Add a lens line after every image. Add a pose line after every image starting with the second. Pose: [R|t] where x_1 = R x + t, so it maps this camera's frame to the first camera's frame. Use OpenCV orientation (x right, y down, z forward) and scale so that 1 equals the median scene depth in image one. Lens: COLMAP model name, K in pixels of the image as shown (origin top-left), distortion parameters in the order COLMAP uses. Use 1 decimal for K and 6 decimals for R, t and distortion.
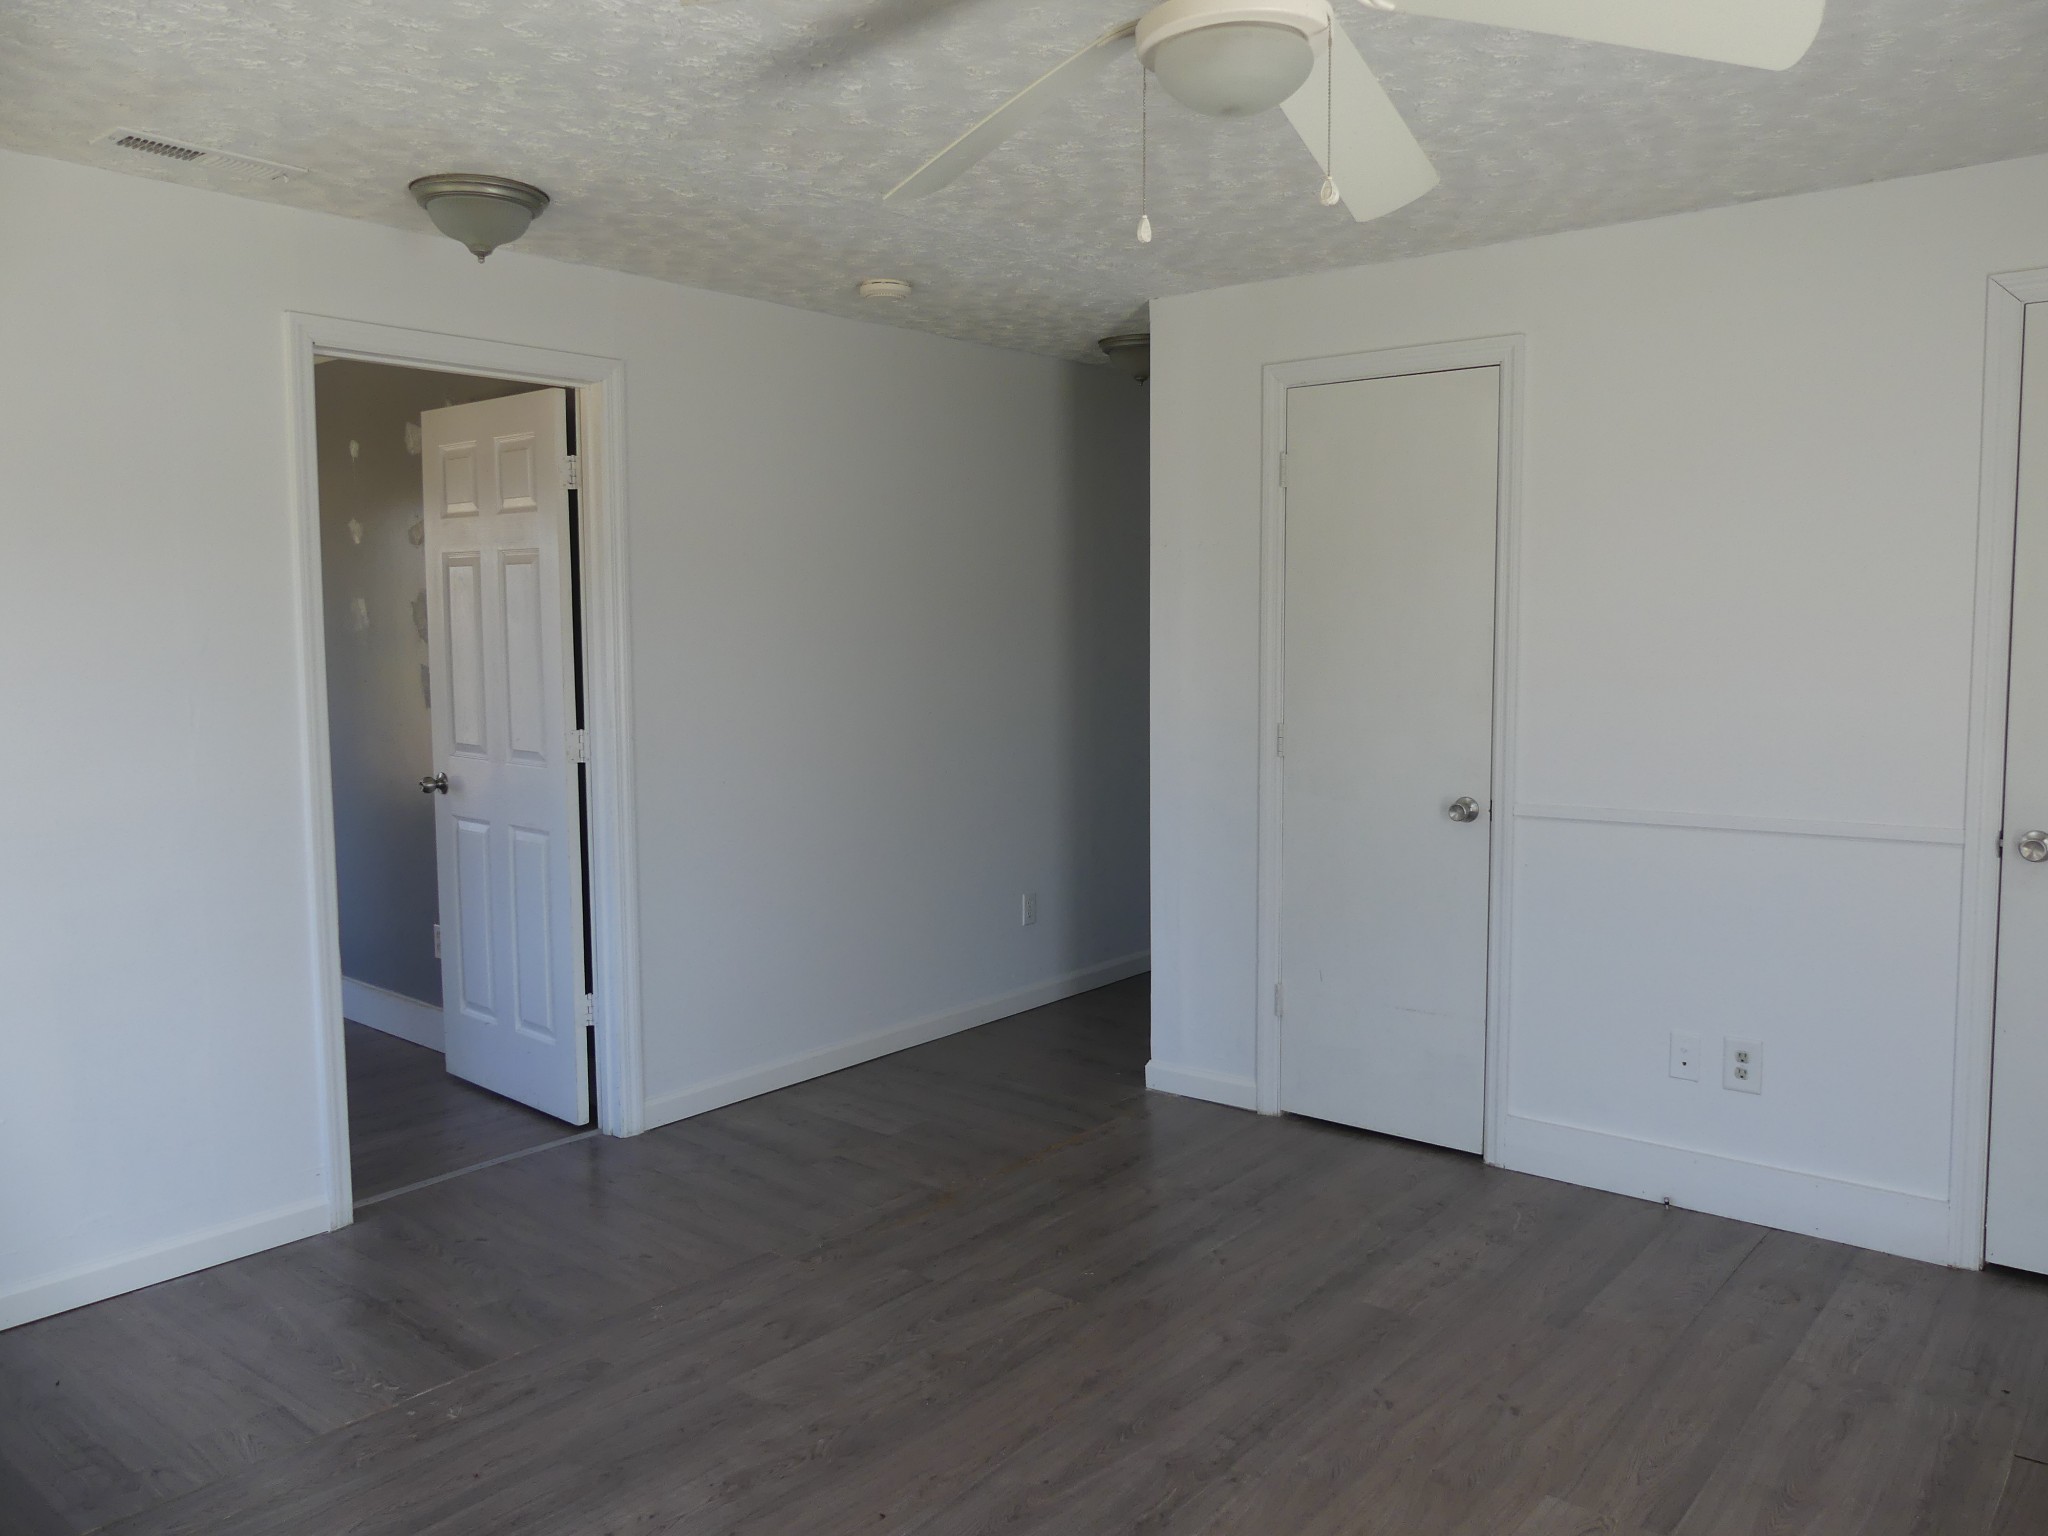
lens RADIAL K [[1541.3, 0, 1034.7], [0, 1541.3, 751.7], [0, 0, 1]] dist [-0.022128, 0.026033]
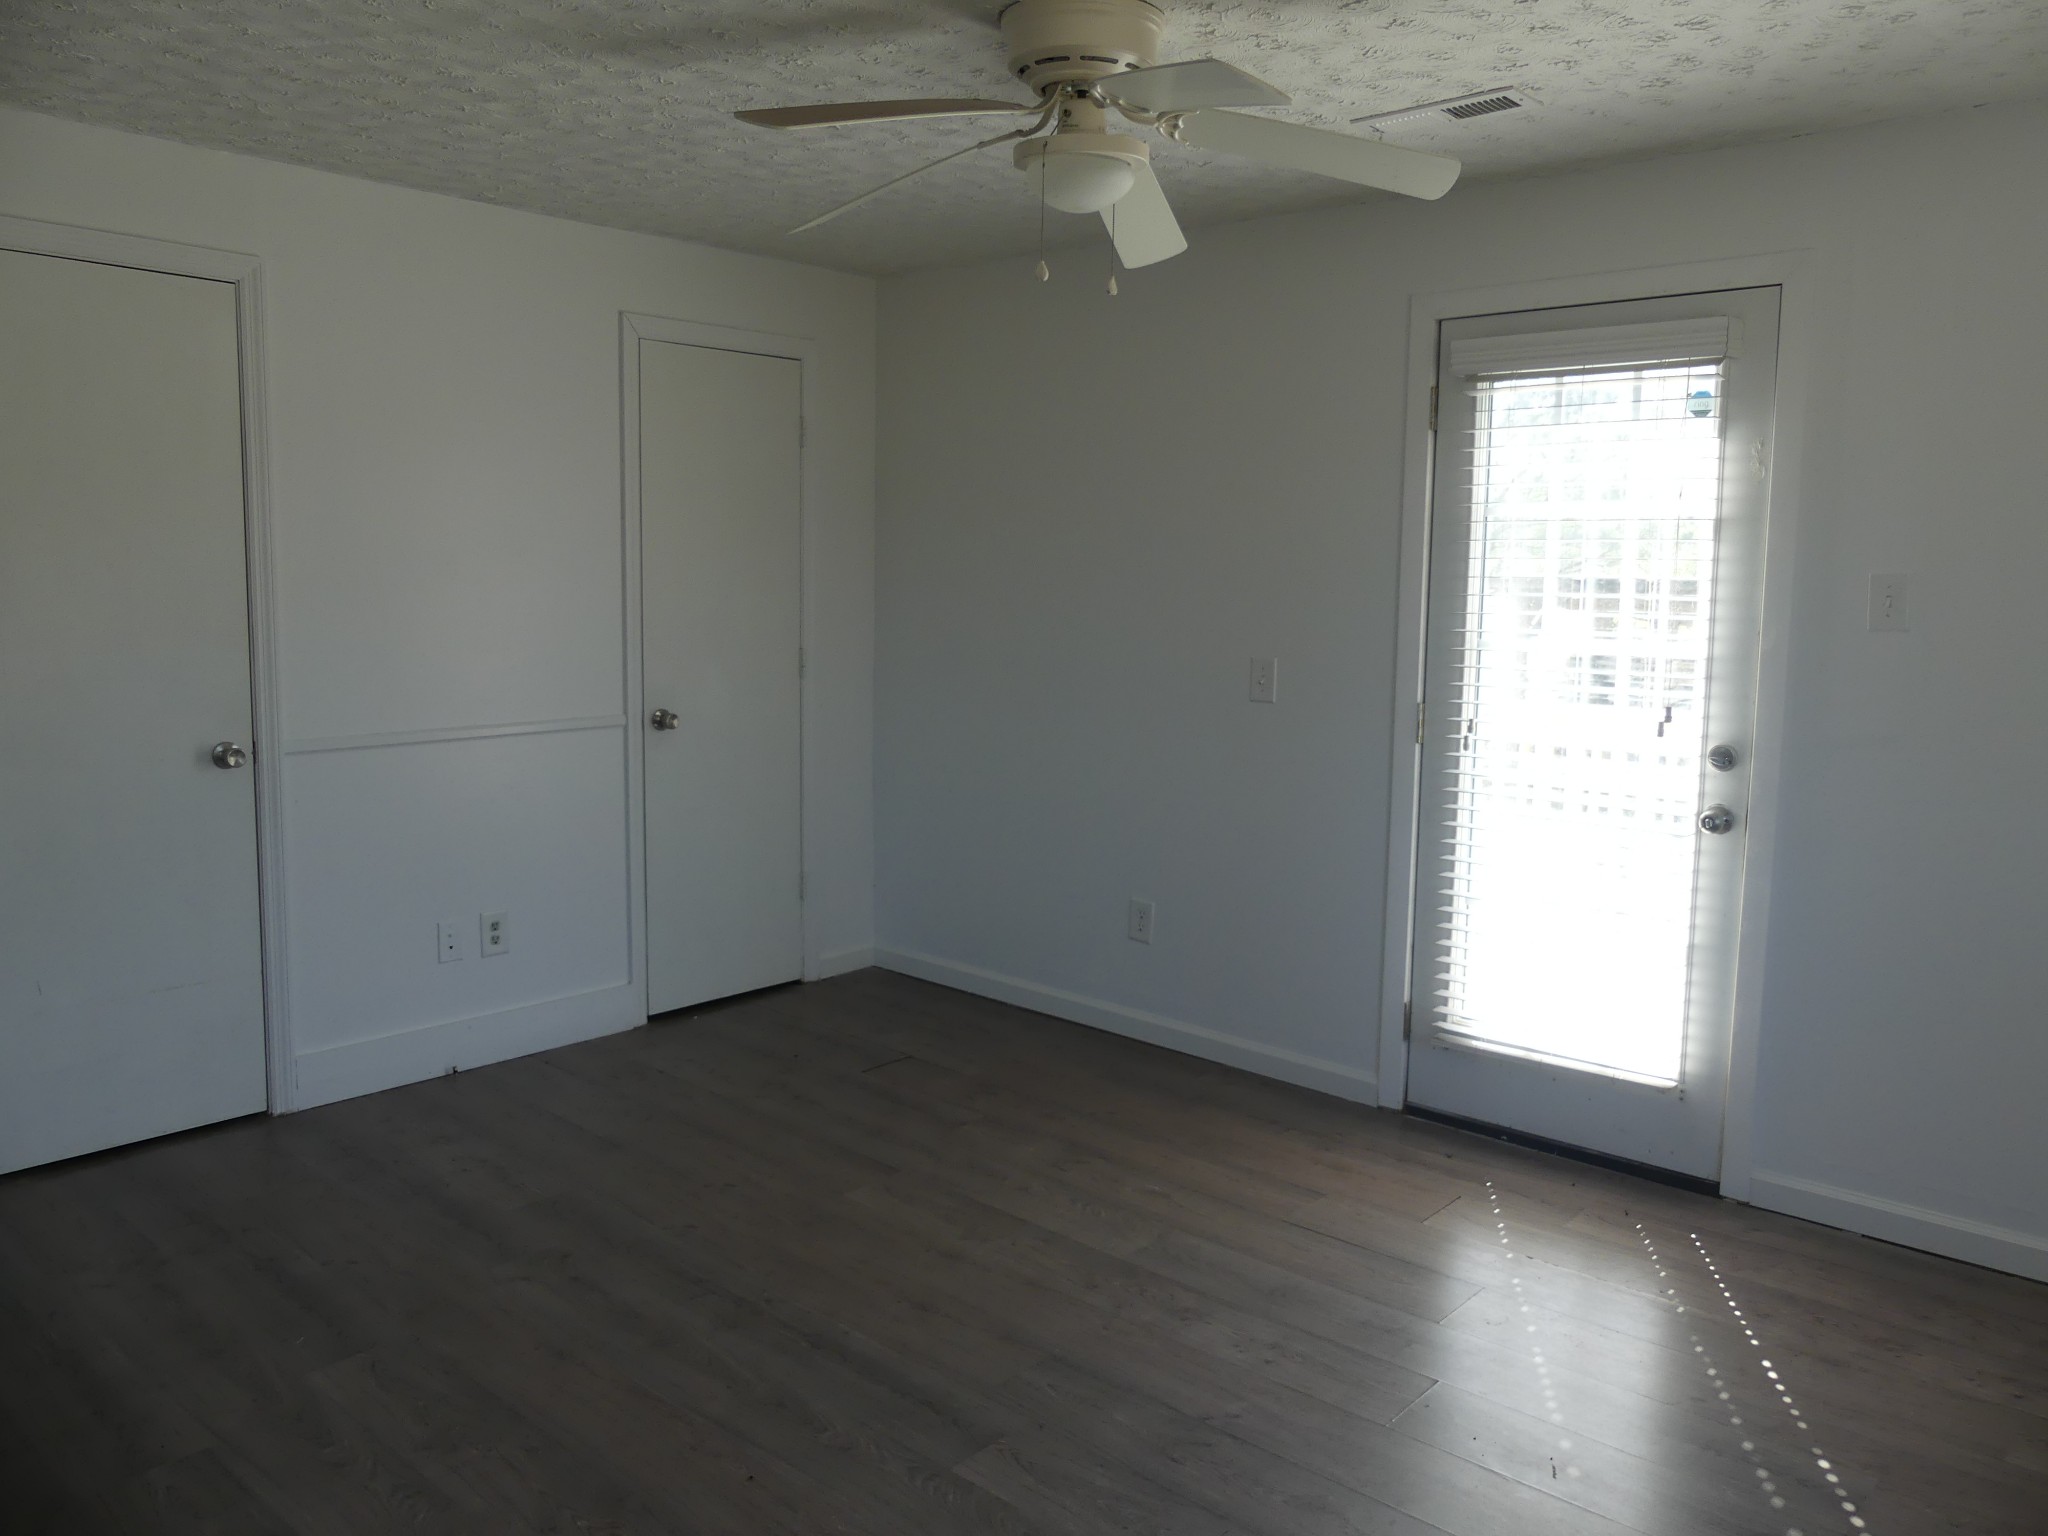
lens RADIAL K [[1541.3, 0, 1028.5], [0, 1541.3, 761.1], [0, 0, 1]] dist [-0.022128, 0.026033]
pose [[0.037905, -0.114373, 0.992715, -0.657403], [0.067476, 0.991454, 0.111651, -0.032239], [-0.997001, 0.062752, 0.045298, 0.491707]]
